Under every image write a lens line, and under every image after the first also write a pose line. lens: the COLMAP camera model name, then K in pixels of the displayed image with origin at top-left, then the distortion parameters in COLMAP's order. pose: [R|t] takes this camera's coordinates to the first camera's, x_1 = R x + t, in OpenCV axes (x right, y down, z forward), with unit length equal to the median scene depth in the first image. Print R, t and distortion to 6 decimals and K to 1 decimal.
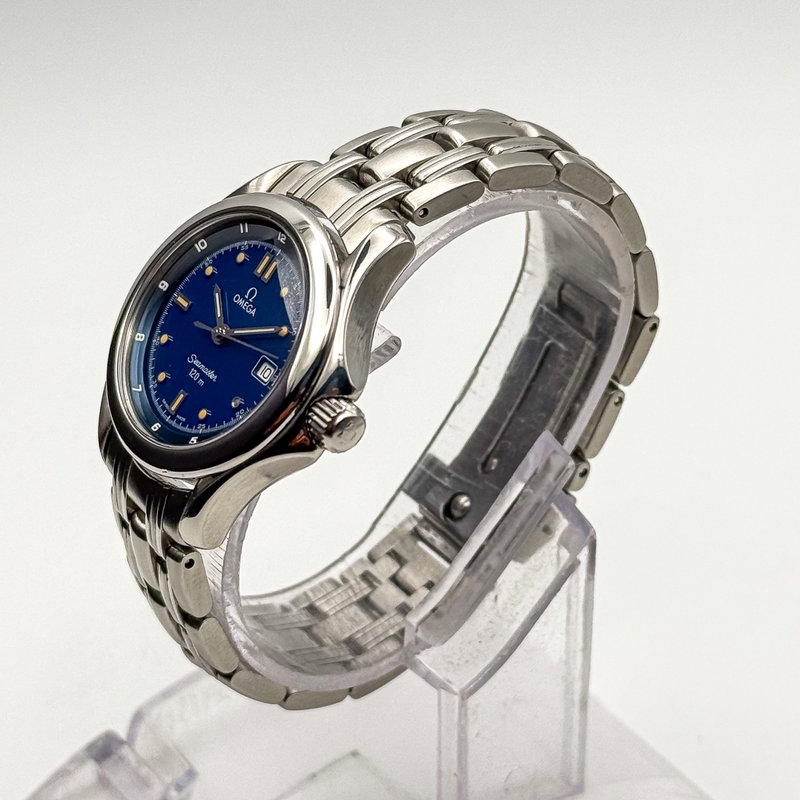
lens RADIAL K [[2603.0, 0, 397.4], [0, 2603.0, 402.2], [0, 0, 1]] dist [0.032453, 0.000000]
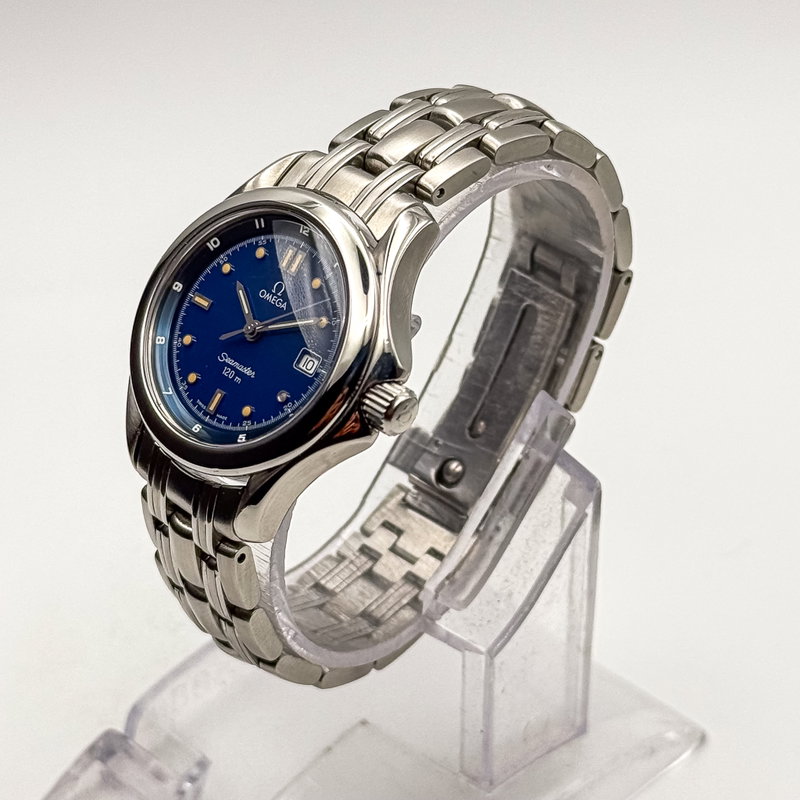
lens RADIAL K [[2603.0, 0, 404.2], [0, 2603.0, 396.8], [0, 0, 1]] dist [0.032453, 0.000000]
pose [[0.982136, -0.101561, 0.158410, -0.160891], [0.097651, 0.994697, 0.032297, -0.025468], [-0.160850, -0.016252, 0.986845, -0.009123]]
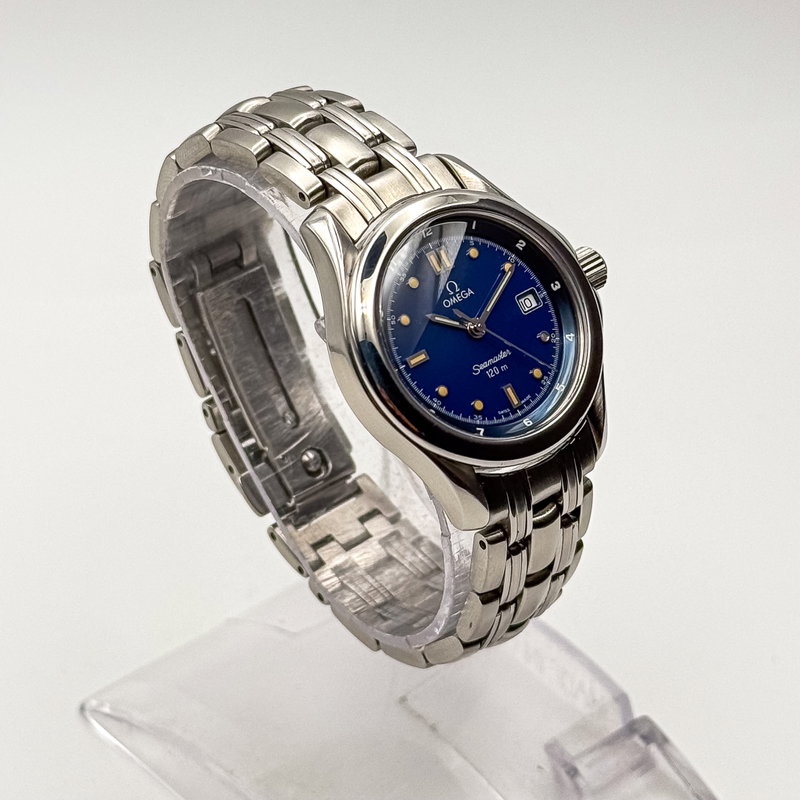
lens RADIAL K [[2603.0, 0, 407.3], [0, 2603.0, 400.4], [0, 0, 1]] dist [0.032453, 0.000000]
pose [[-0.130873, -0.560347, 0.817853, -0.882124], [0.566916, 0.634463, 0.525416, -0.540248], [-0.813313, 0.532417, 0.234635, 0.734692]]
